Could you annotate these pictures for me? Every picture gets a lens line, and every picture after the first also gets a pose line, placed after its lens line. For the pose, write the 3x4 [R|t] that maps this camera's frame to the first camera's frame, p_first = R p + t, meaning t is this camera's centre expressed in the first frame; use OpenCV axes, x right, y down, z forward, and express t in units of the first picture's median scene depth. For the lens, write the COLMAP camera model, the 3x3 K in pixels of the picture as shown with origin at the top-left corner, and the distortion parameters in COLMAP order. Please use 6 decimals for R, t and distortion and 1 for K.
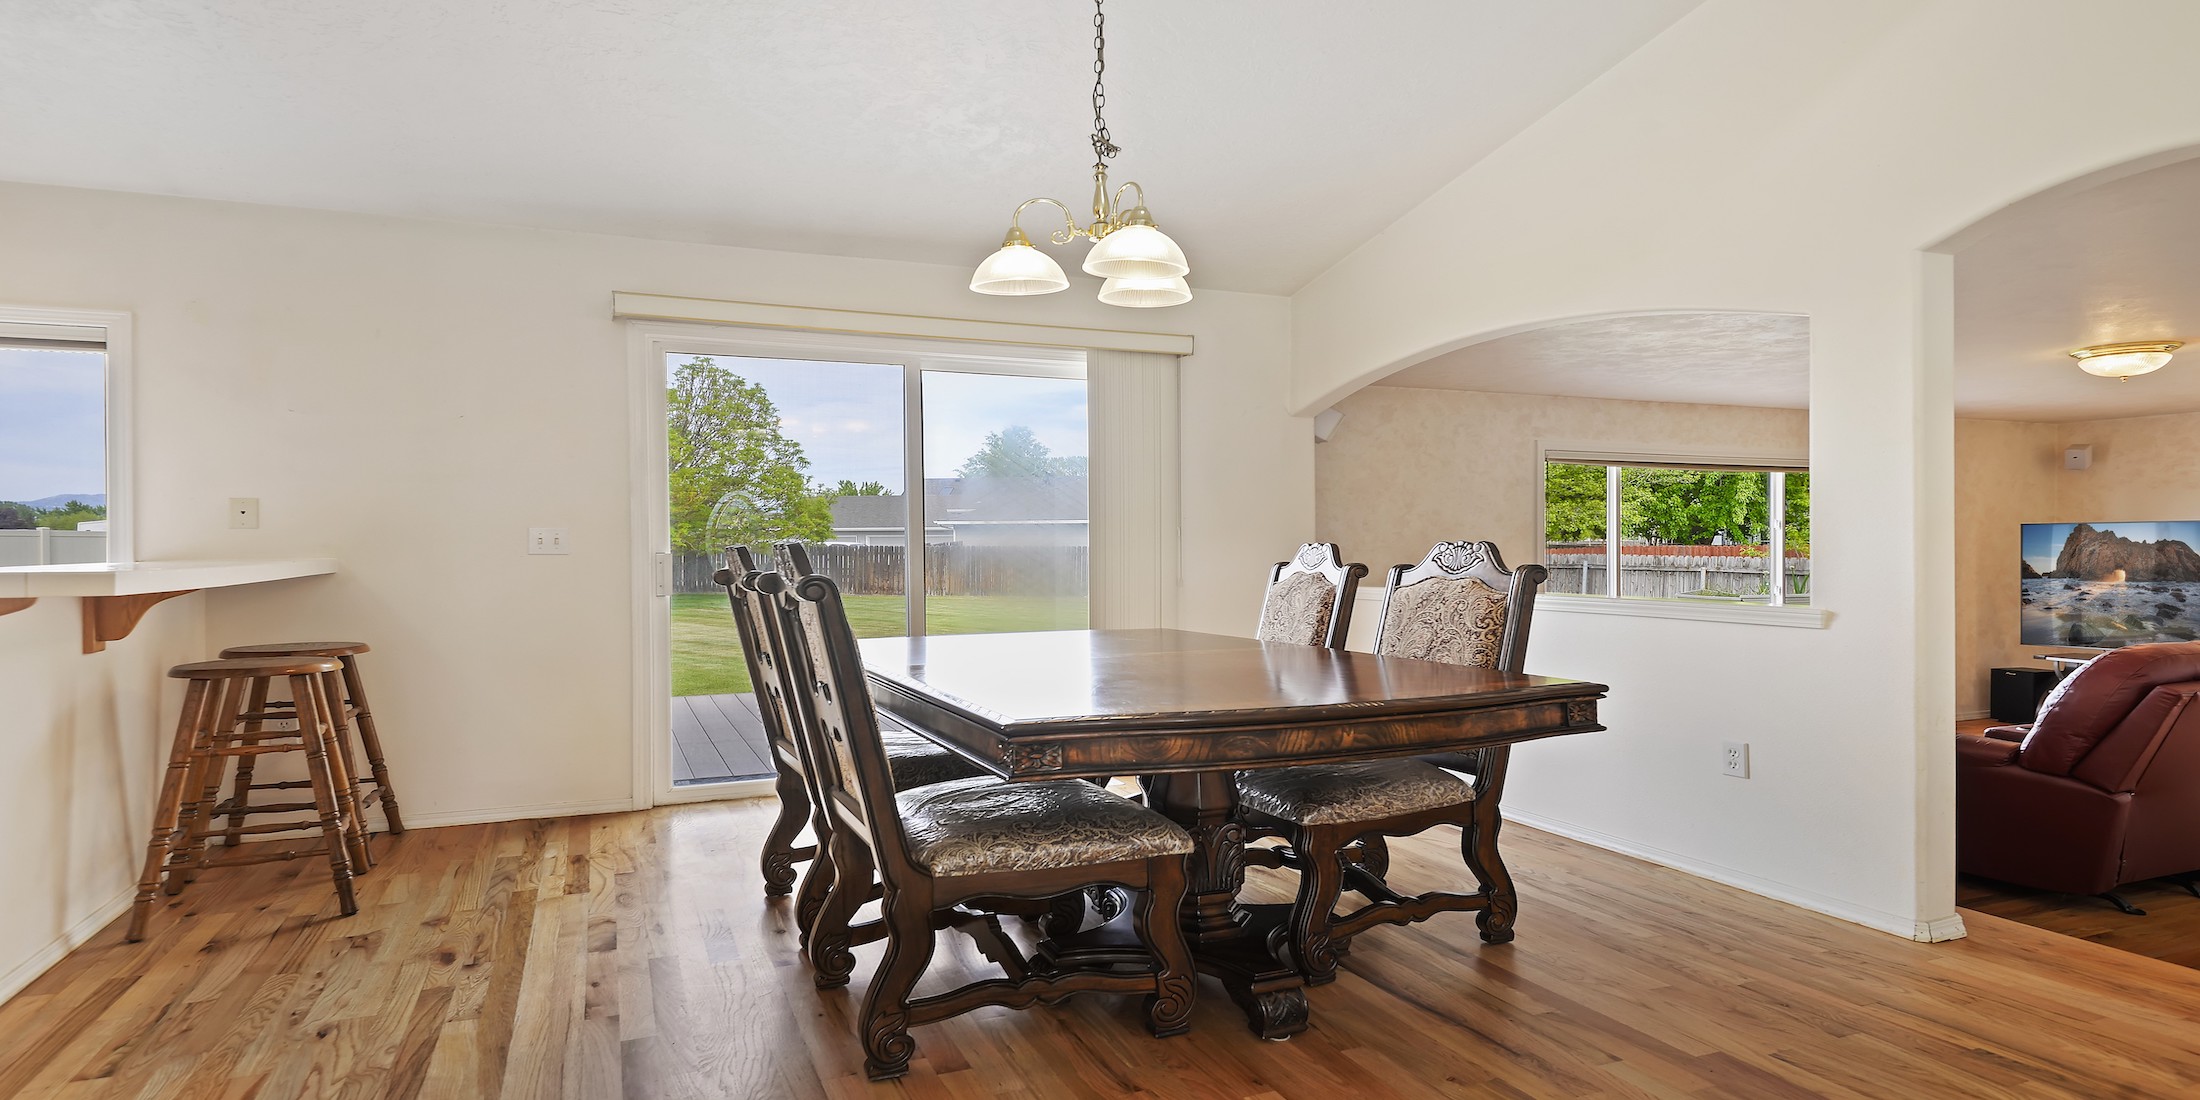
lens RADIAL K [[1182.4, 0, 1097.3], [0, 1182.4, 552.5], [0, 0, 1]] dist [-0.008061, -0.001631]
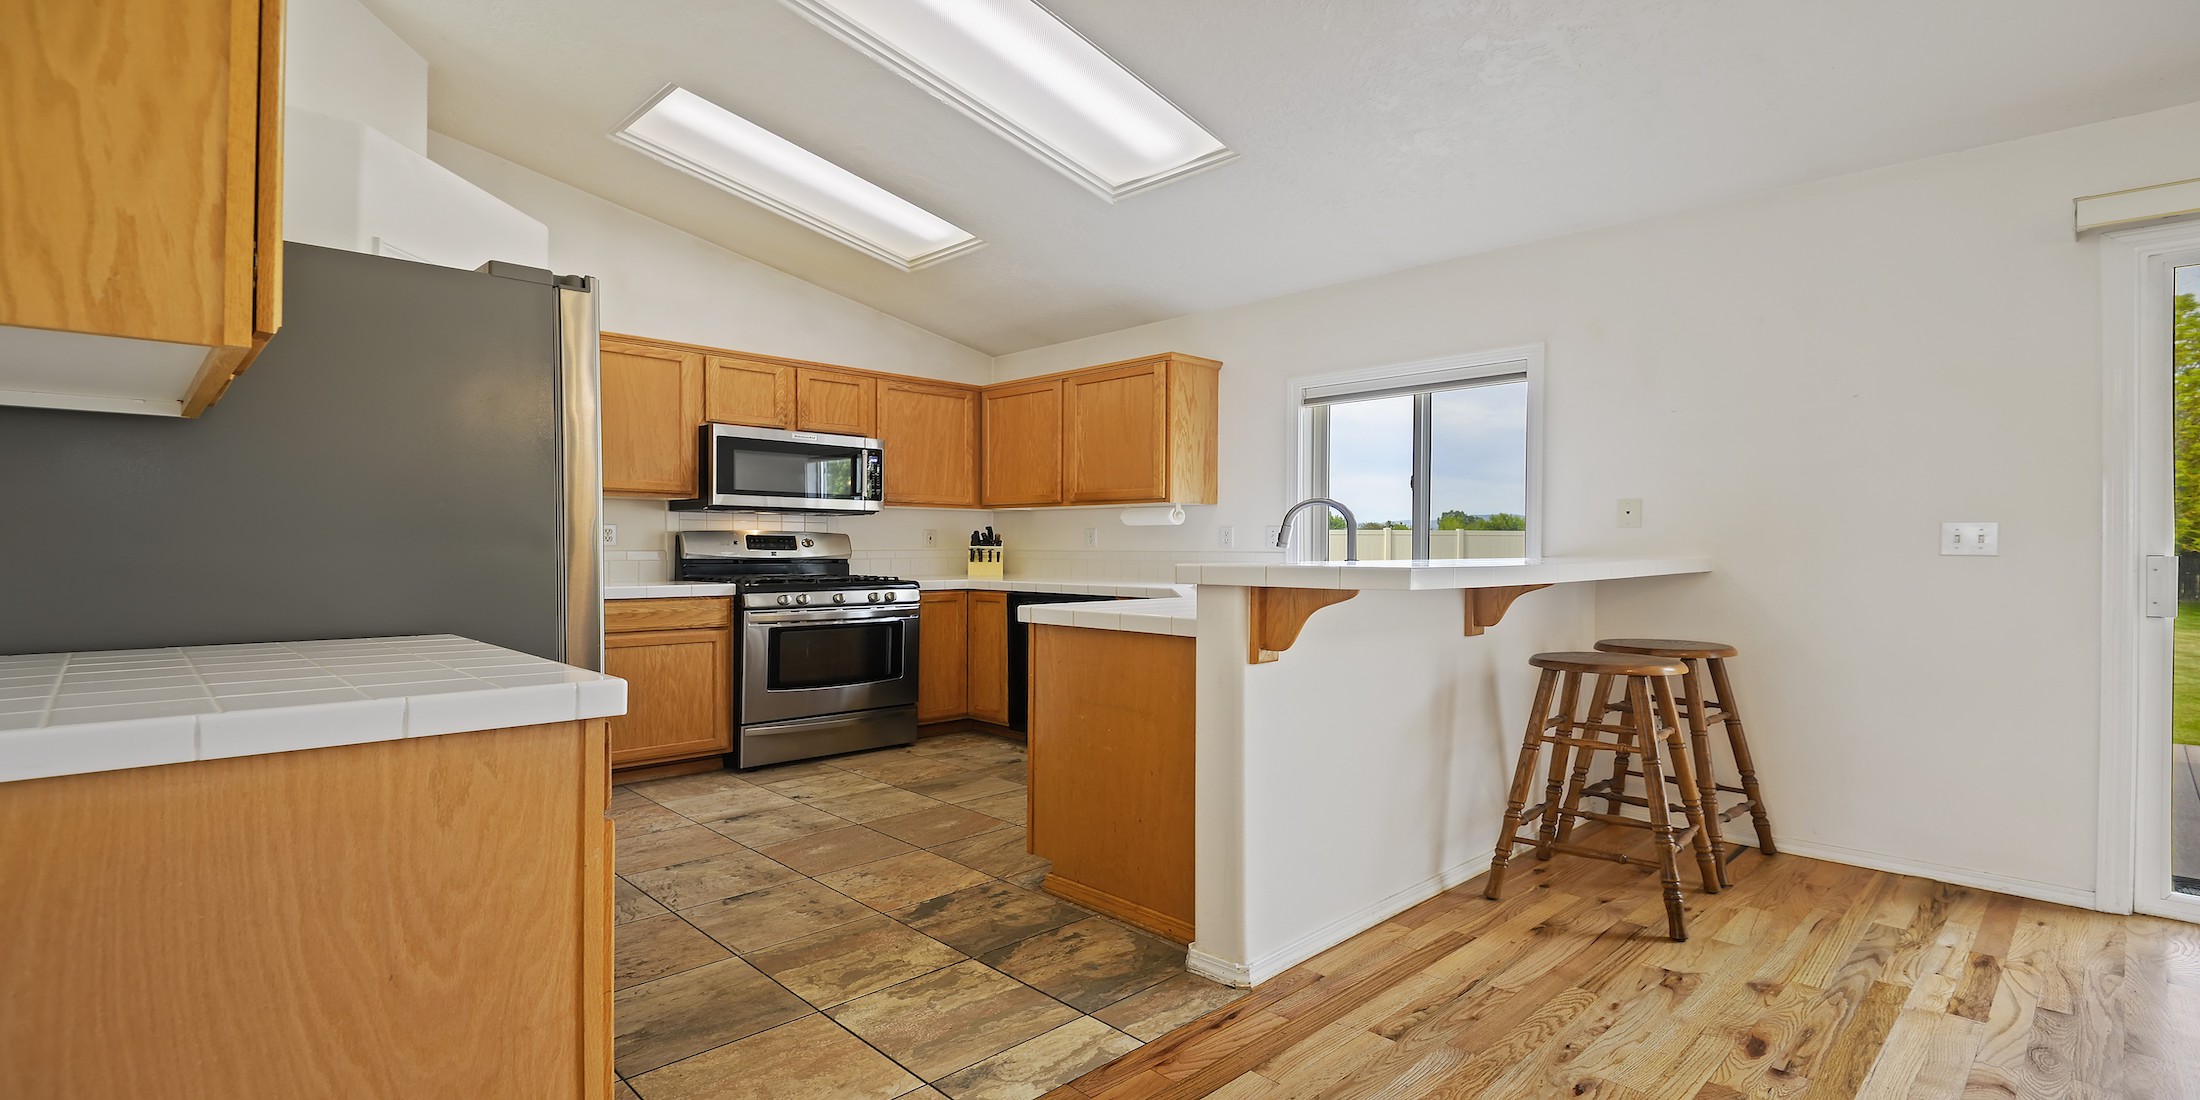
lens RADIAL K [[1010.5, 0, 1092.5], [0, 1010.5, 554.7], [0, 0, 1]] dist [-0.015838, -0.000828]
pose [[0.357454, 0.011279, -0.933863, -0.065988], [-0.009573, 0.999919, 0.008413, 0.001542], [0.933882, 0.005933, 0.357533, 0.287631]]
